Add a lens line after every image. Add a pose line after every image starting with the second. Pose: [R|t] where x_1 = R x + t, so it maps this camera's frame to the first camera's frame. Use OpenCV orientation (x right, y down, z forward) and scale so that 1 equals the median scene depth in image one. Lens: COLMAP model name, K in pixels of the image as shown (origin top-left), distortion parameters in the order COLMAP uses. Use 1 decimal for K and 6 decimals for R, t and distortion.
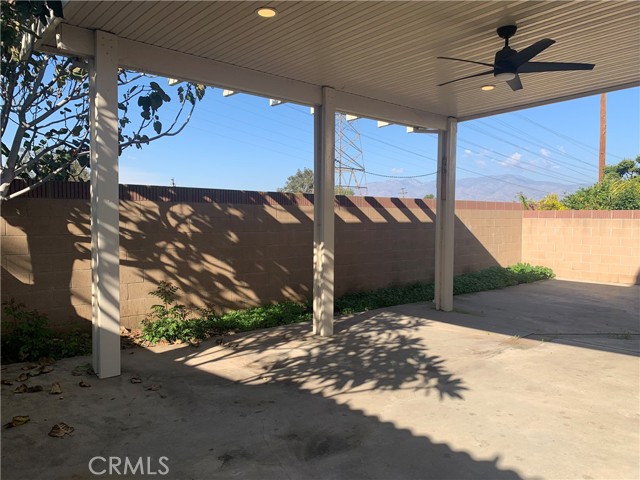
lens RADIAL K [[482.3, 0, 318.6], [0, 482.3, 239.8], [0, 0, 1]] dist [0.026480, -0.030085]
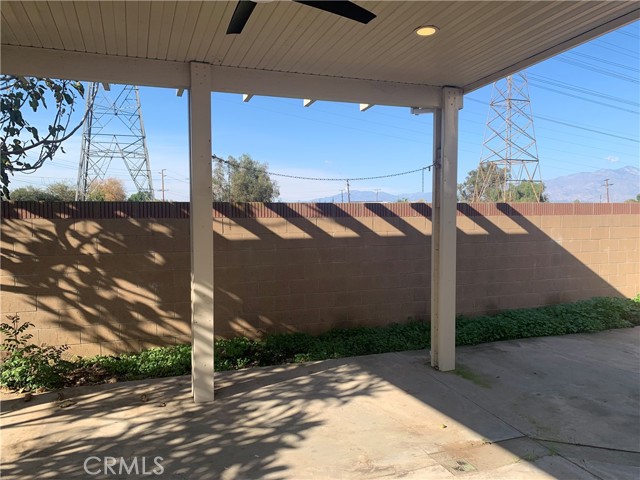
lens RADIAL K [[482.3, 0, 321.2], [0, 482.3, 237.0], [0, 0, 1]] dist [0.026480, -0.030085]
pose [[0.929420, 0.006684, -0.368964, 0.433560], [-0.006538, 0.999977, 0.001645, -0.050520], [0.368967, 0.000883, 0.929442, 0.361023]]
